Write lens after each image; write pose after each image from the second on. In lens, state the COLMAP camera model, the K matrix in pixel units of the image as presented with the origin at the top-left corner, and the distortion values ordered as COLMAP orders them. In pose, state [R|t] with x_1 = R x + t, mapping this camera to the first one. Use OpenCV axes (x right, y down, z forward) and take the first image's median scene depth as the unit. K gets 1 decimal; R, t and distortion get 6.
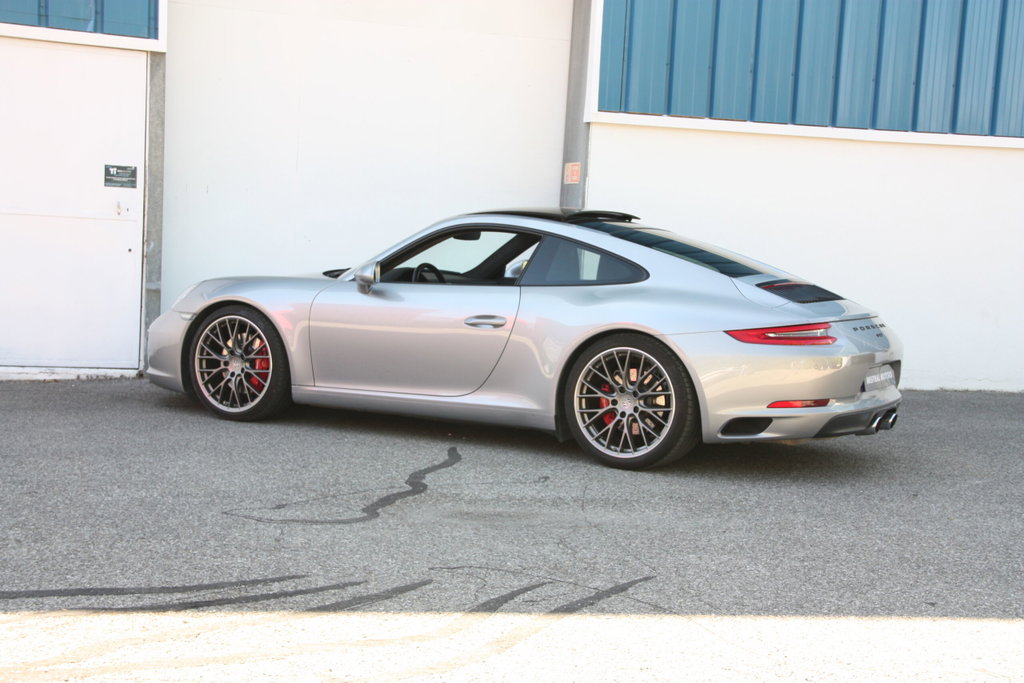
lens RADIAL K [[1605.5, 0, 512.1], [0, 1605.5, 343.5], [0, 0, 1]] dist [0.112859, 0.000000]
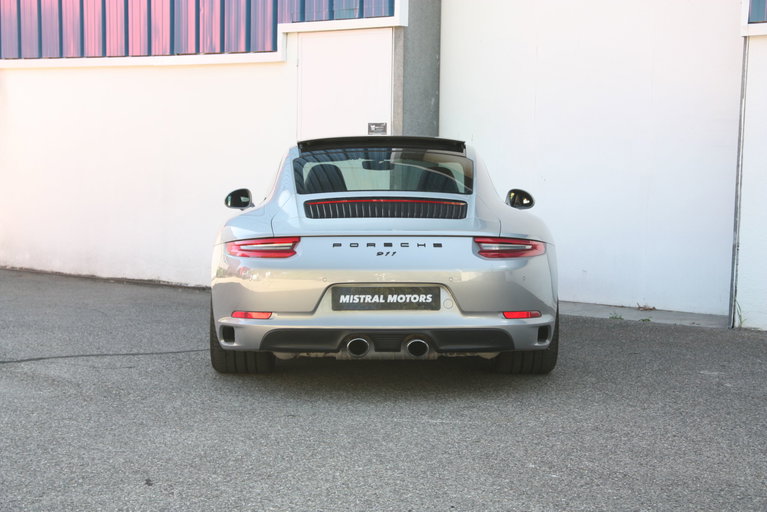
lens RADIAL K [[1594.2, 0, 383.7], [0, 1594.2, 256.7], [0, 0, 1]] dist [0.197129, 0.000000]
pose [[0.412248, 0.011797, -0.910995, 0.984853], [-0.052551, 0.998559, -0.010849, 0.005946], [0.909555, 0.052346, 0.412274, 0.573006]]
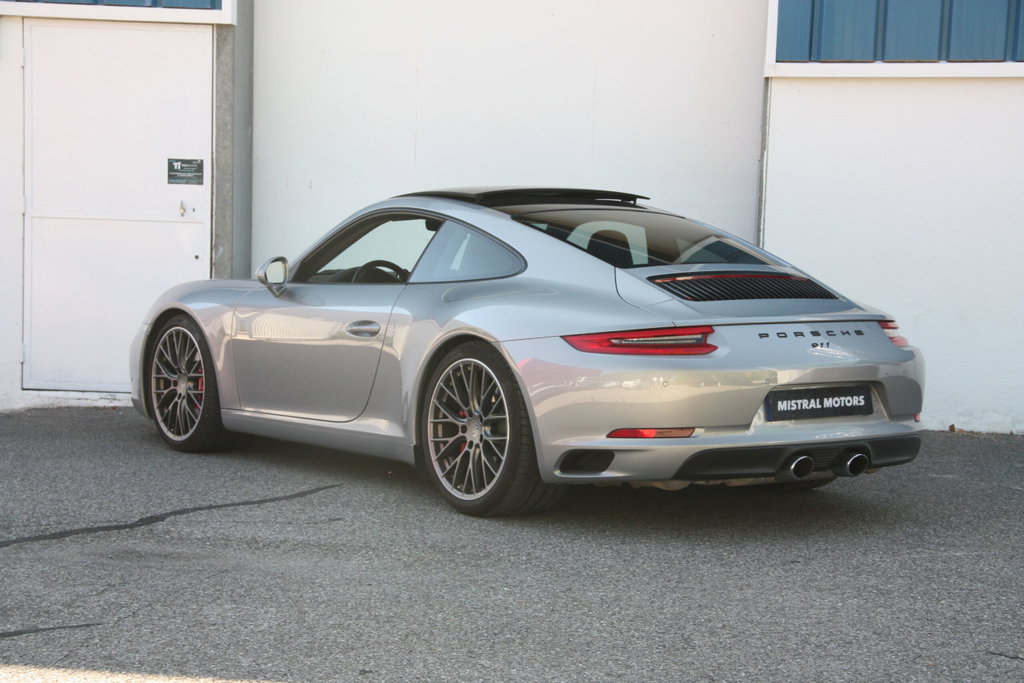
lens RADIAL K [[2128.3, 0, 512.7], [0, 2128.3, 341.5], [0, 0, 1]] dist [0.197129, 0.000000]
pose [[0.897235, -0.001513, -0.441550, 0.481731], [-0.013036, 0.999467, -0.029915, 0.021770], [0.441360, 0.032597, 0.896738, 0.068309]]
